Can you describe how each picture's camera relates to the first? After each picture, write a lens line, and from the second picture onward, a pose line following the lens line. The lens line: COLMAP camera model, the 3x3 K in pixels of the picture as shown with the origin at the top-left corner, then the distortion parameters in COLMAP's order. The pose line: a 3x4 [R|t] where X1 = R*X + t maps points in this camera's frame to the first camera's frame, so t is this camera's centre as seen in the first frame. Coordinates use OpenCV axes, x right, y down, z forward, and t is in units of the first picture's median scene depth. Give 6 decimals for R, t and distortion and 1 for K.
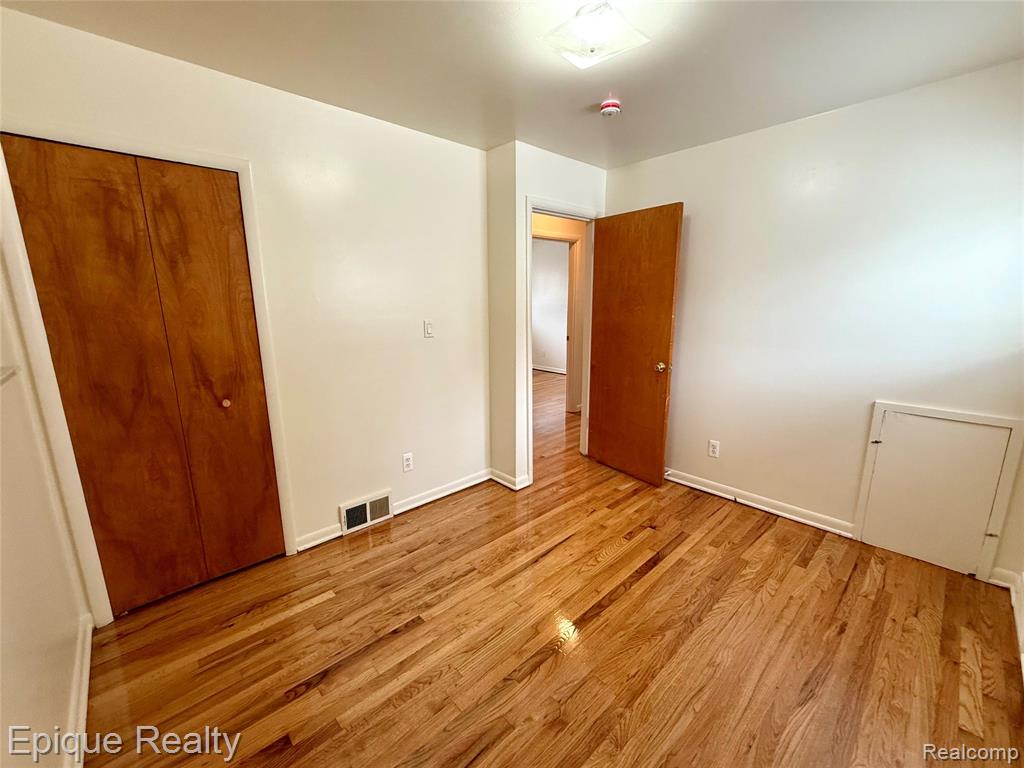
lens RADIAL K [[418.5, 0, 512.0], [0, 418.5, 384.0], [0, 0, 1]] dist [0.000450, 0.000194]
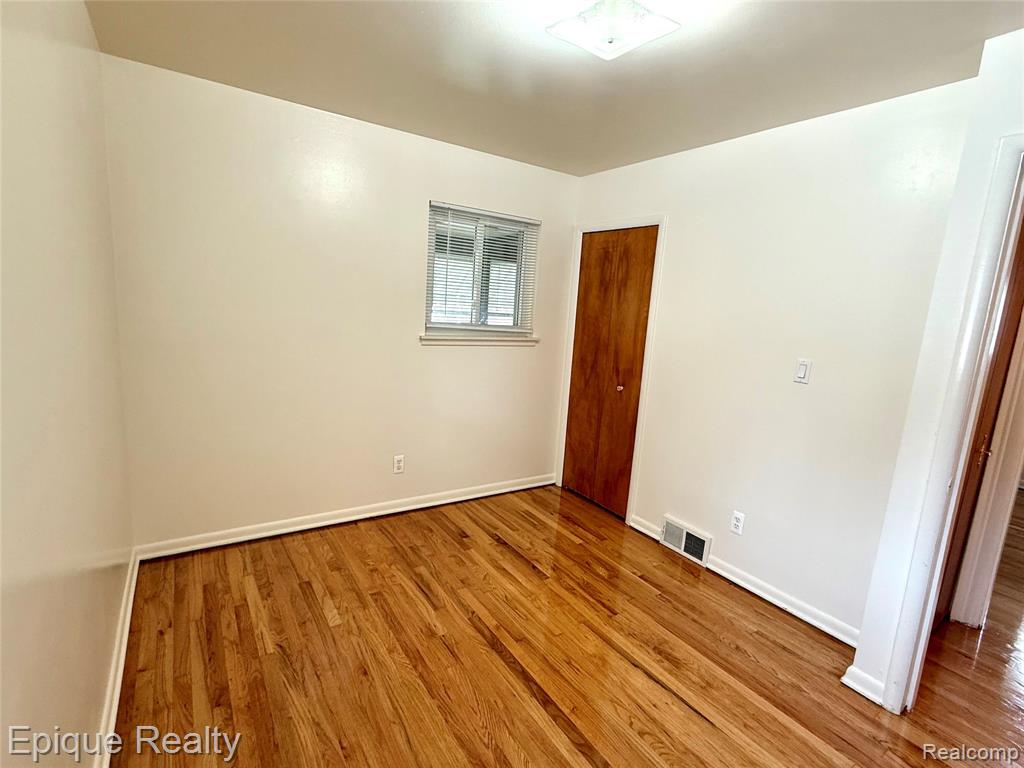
lens RADIAL K [[490.4, 0, 509.2], [0, 490.4, 385.7], [0, 0, 1]] dist [-0.000166, -0.000098]
pose [[-0.167812, 0.160968, -0.972588, 1.057138], [-0.263139, 0.943470, 0.201551, -0.210593], [0.950051, 0.289749, -0.115969, 0.886793]]
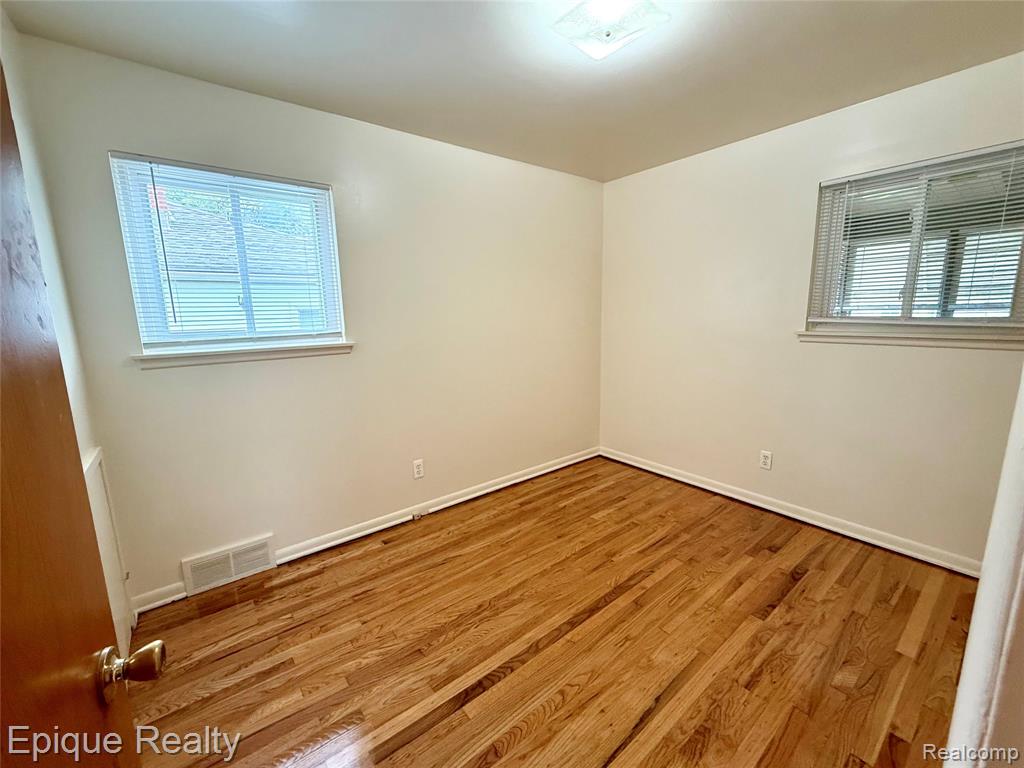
lens RADIAL K [[418.5, 0, 512.0], [0, 418.5, 384.0], [0, 0, 1]] dist [0.000450, 0.000194]
pose [[-0.996257, 0.012172, 0.085576, 0.264909], [0.043048, 0.928390, 0.369105, -0.332005], [-0.074956, 0.371407, -0.925440, 1.721353]]
